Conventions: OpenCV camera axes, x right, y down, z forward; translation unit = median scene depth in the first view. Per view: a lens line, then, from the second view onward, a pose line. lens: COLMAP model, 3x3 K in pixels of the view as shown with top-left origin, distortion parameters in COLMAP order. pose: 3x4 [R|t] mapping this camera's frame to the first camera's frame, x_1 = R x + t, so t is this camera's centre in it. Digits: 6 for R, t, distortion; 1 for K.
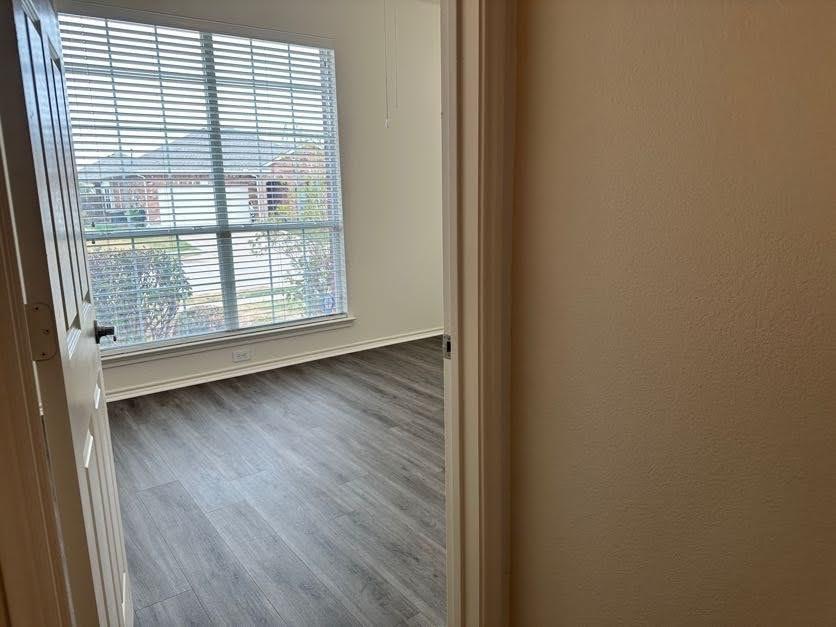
lens RADIAL K [[586.3, 0, 417.7], [0, 586.3, 307.9], [0, 0, 1]] dist [0.115672, -0.171202]
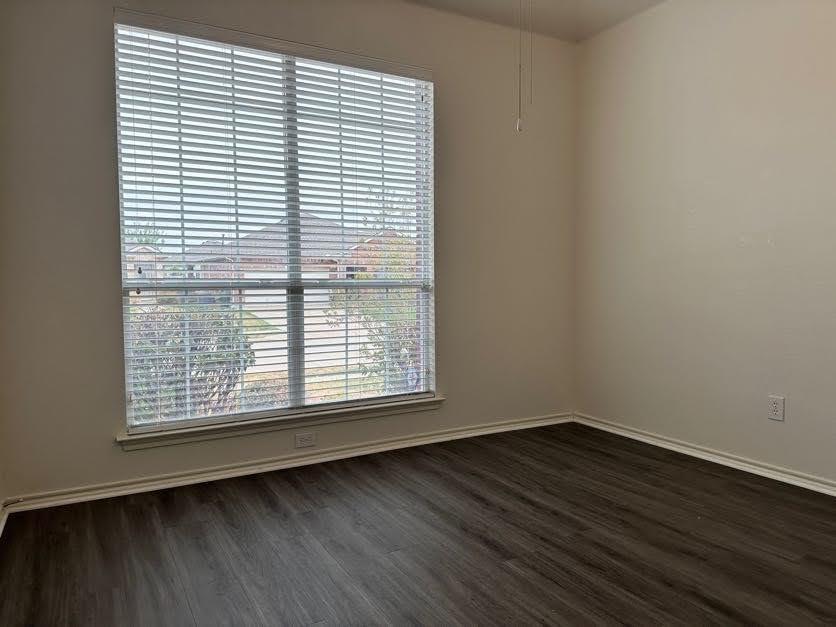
lens RADIAL K [[586.3, 0, 417.7], [0, 586.3, 307.9], [0, 0, 1]] dist [0.115672, -0.171202]
pose [[0.992360, 0.020104, -0.121728, -0.053631], [-0.037722, 0.988828, -0.144208, 0.013985], [0.117469, 0.147698, 0.982032, 0.209300]]
